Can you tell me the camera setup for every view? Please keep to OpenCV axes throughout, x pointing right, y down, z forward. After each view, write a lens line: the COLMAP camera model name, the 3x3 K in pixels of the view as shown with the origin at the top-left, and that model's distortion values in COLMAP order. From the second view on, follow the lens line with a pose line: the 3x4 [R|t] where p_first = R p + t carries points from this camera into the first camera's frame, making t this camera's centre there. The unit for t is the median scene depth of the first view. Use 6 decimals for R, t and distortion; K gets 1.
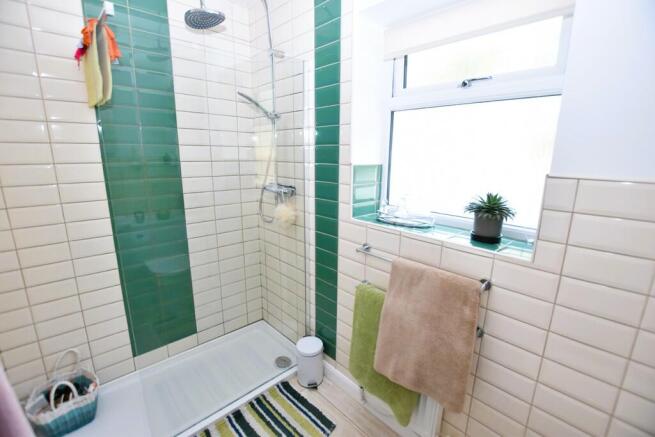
lens RADIAL K [[290.1, 0, 327.5], [0, 290.1, 218.5], [0, 0, 1]] dist [-0.045350, 0.009292]
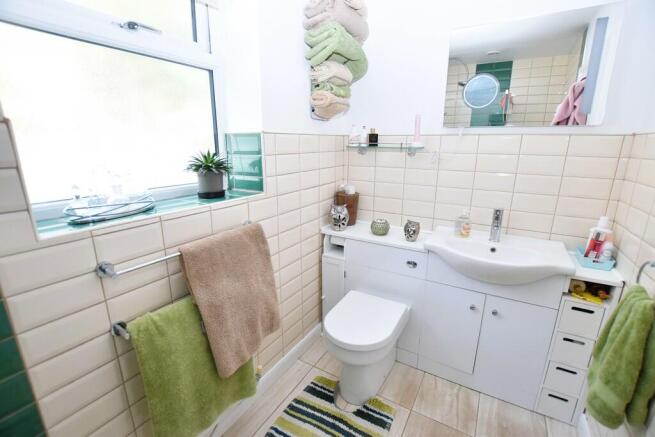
lens RADIAL K [[290.1, 0, 327.5], [0, 290.1, 218.5], [0, 0, 1]] dist [-0.045350, 0.009292]
pose [[-0.269189, -0.252176, 0.929486, -0.568478], [0.204739, 0.928067, 0.311085, -0.091361], [-0.941073, 0.274043, -0.198195, 0.781405]]
